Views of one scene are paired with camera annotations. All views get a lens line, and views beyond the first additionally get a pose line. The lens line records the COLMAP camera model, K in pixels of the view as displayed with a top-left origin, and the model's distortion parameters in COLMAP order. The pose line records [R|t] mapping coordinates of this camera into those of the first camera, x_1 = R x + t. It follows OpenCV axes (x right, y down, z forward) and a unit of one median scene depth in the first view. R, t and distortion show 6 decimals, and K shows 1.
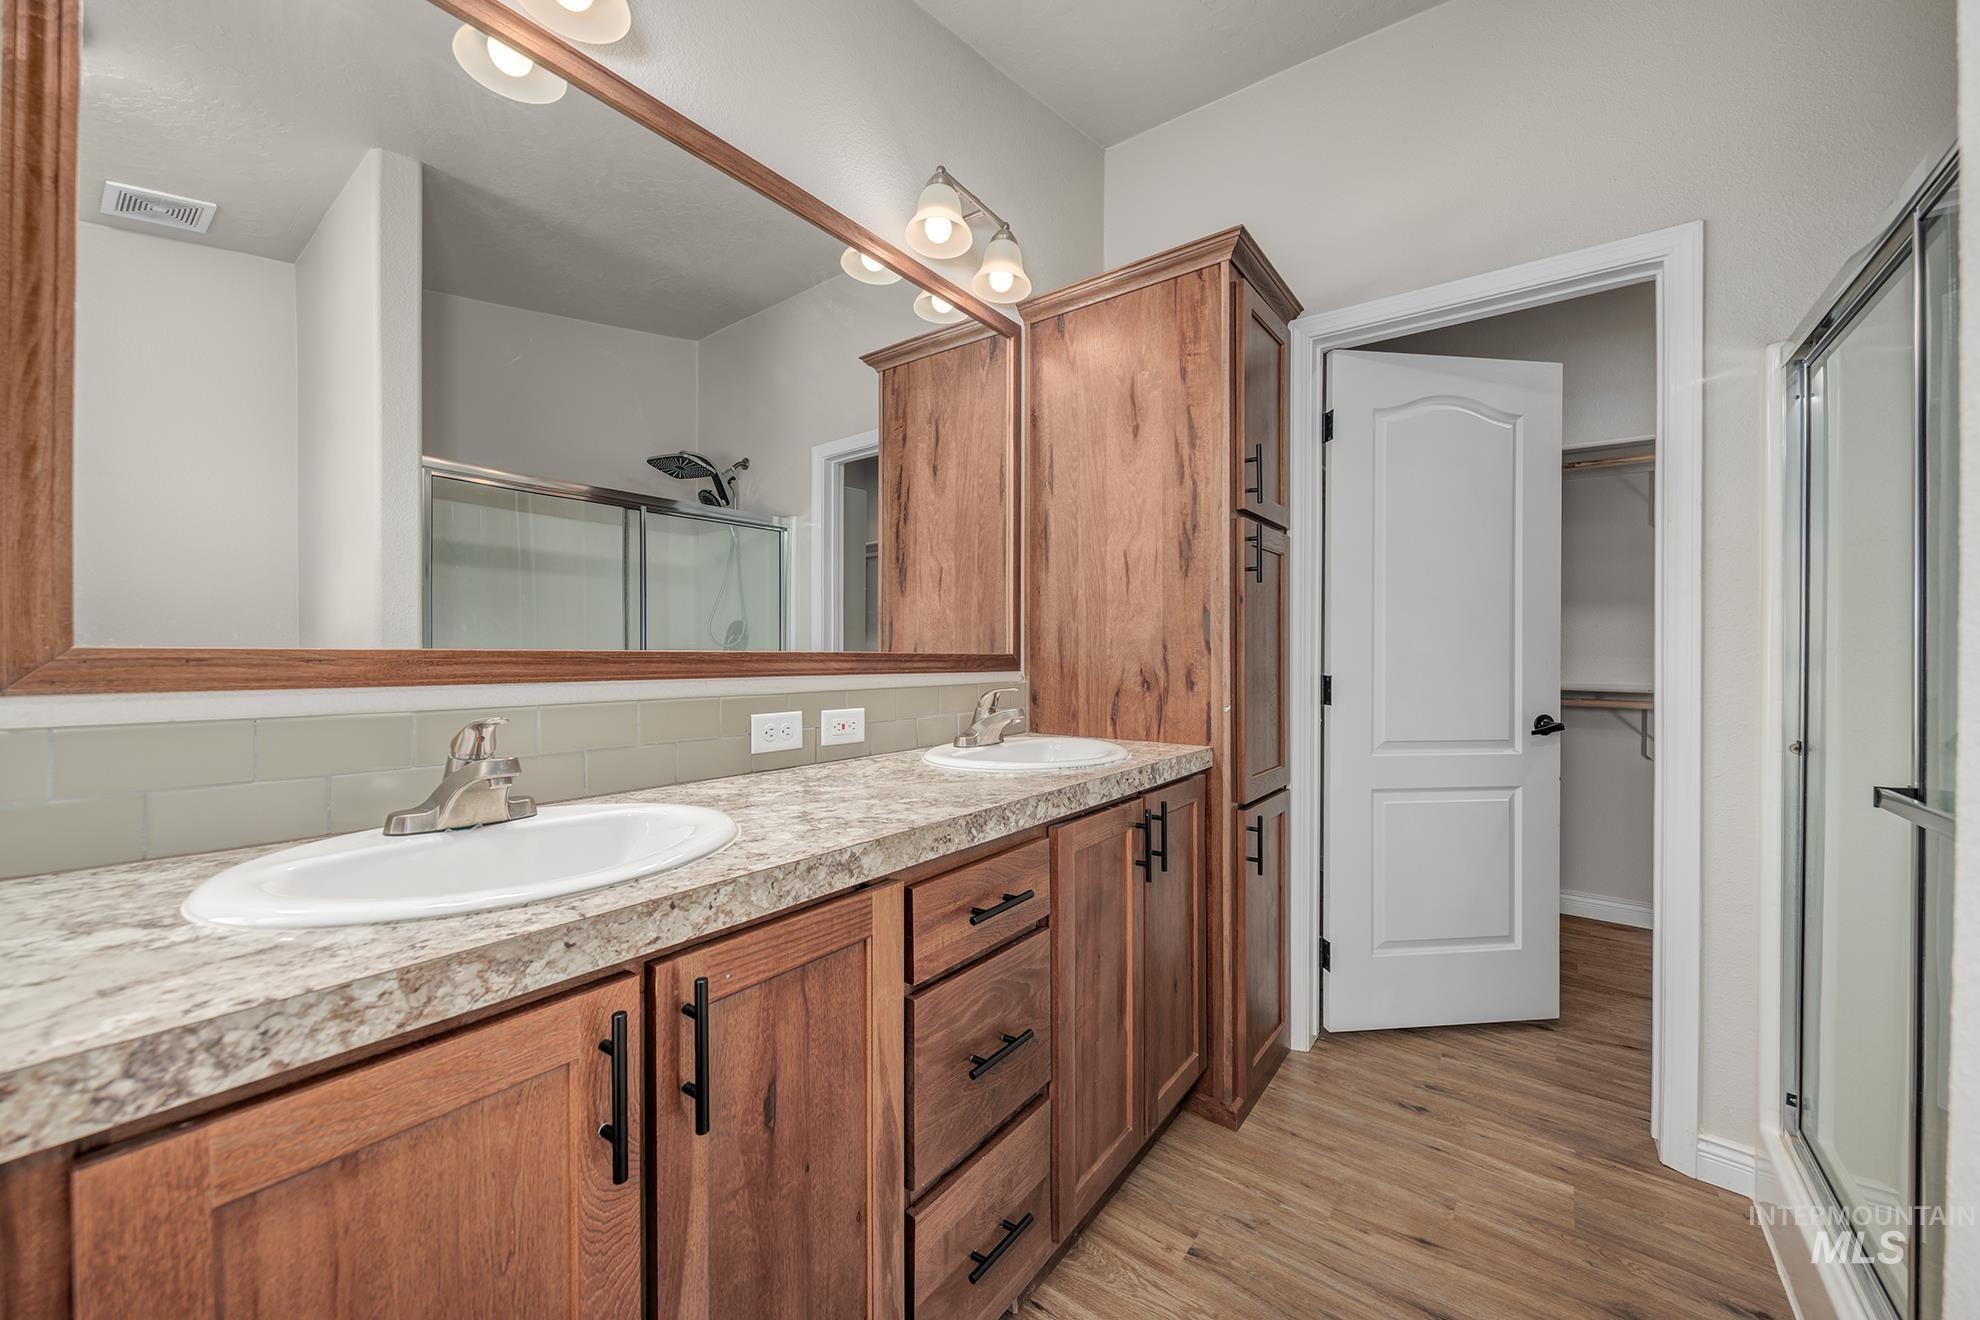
lens RADIAL K [[732.8, 0, 990.0], [0, 732.8, 660.0], [0, 0, 1]] dist [0.022270, -0.011502]
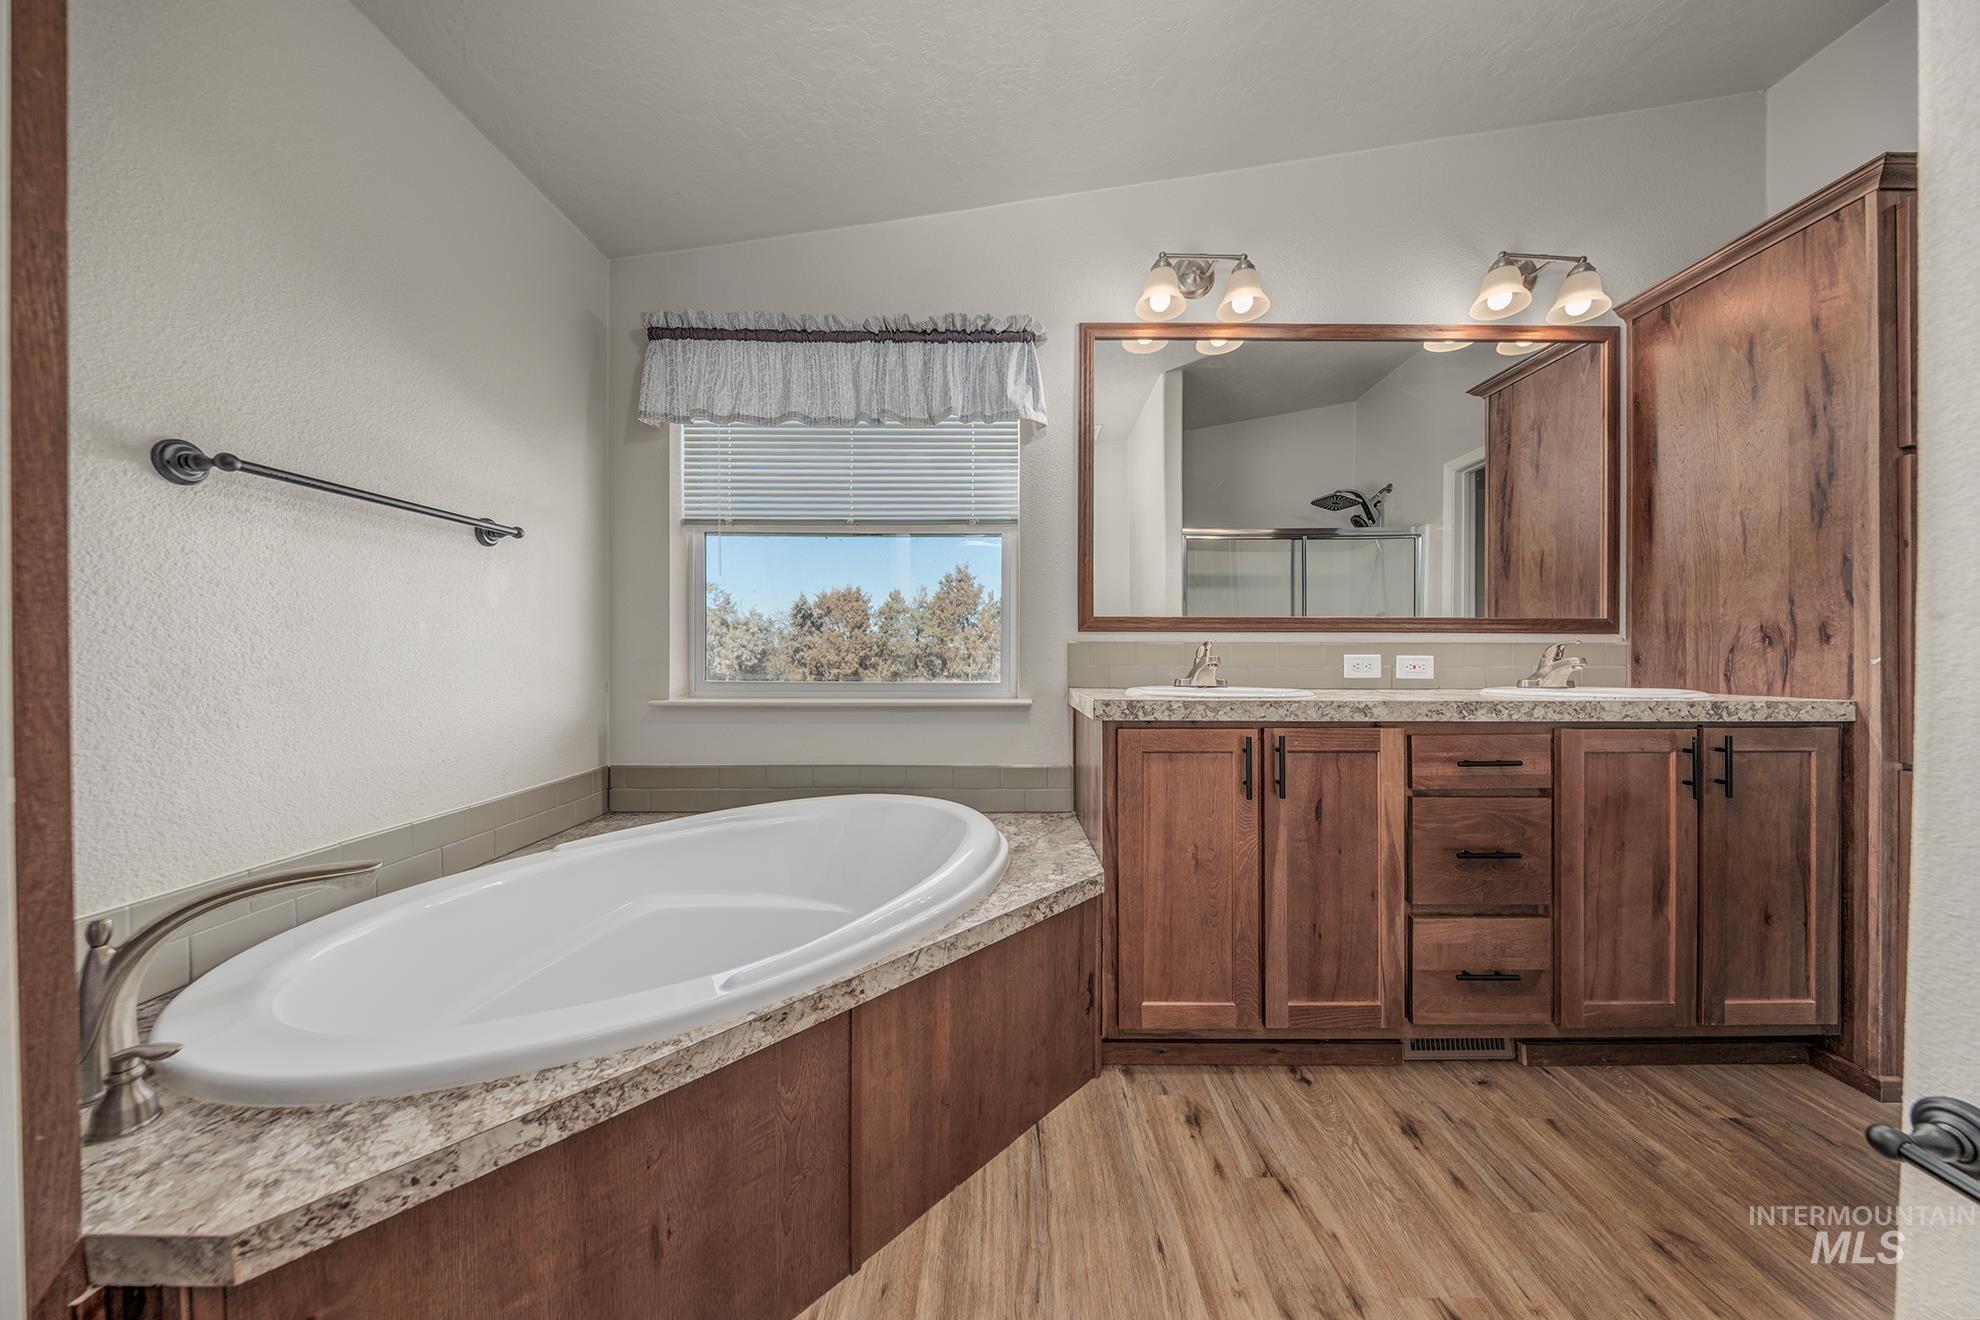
lens RADIAL K [[685.4, 0, 990.0], [0, 685.4, 660.0], [0, 0, 1]] dist [-0.021796, -0.000008]
pose [[0.604346, -0.011047, -0.796645, 0.302593], [-0.003030, 0.999865, -0.016164, 0.081195], [0.796716, 0.012182, 0.604231, -0.416125]]
